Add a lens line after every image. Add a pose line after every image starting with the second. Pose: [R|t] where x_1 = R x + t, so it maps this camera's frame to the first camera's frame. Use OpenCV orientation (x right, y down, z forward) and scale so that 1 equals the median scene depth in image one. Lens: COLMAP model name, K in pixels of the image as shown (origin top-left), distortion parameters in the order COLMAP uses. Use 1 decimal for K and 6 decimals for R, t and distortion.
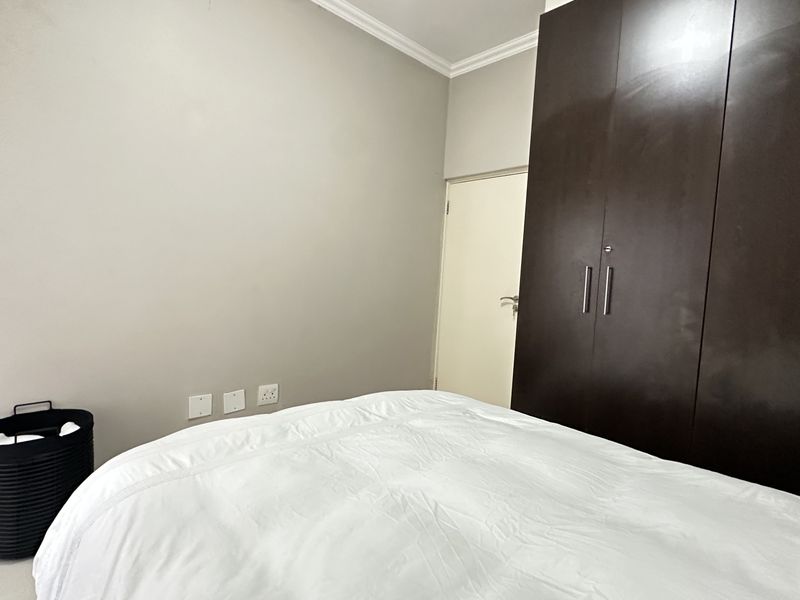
lens RADIAL K [[422.9, 0, 398.9], [0, 422.9, 300.6], [0, 0, 1]] dist [0.000218, -0.000030]
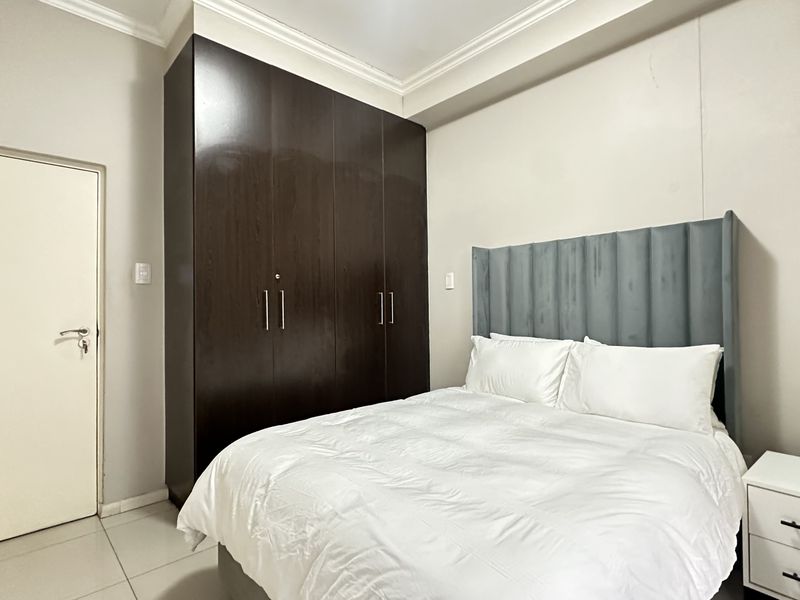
lens RADIAL K [[422.9, 0, 398.7], [0, 422.9, 301.0], [0, 0, 1]] dist [0.000218, -0.000030]
pose [[0.006386, -0.047528, 0.998849, -0.708857], [0.071126, 0.996362, 0.046955, -0.077342], [-0.997447, 0.070745, 0.009743, 0.603733]]
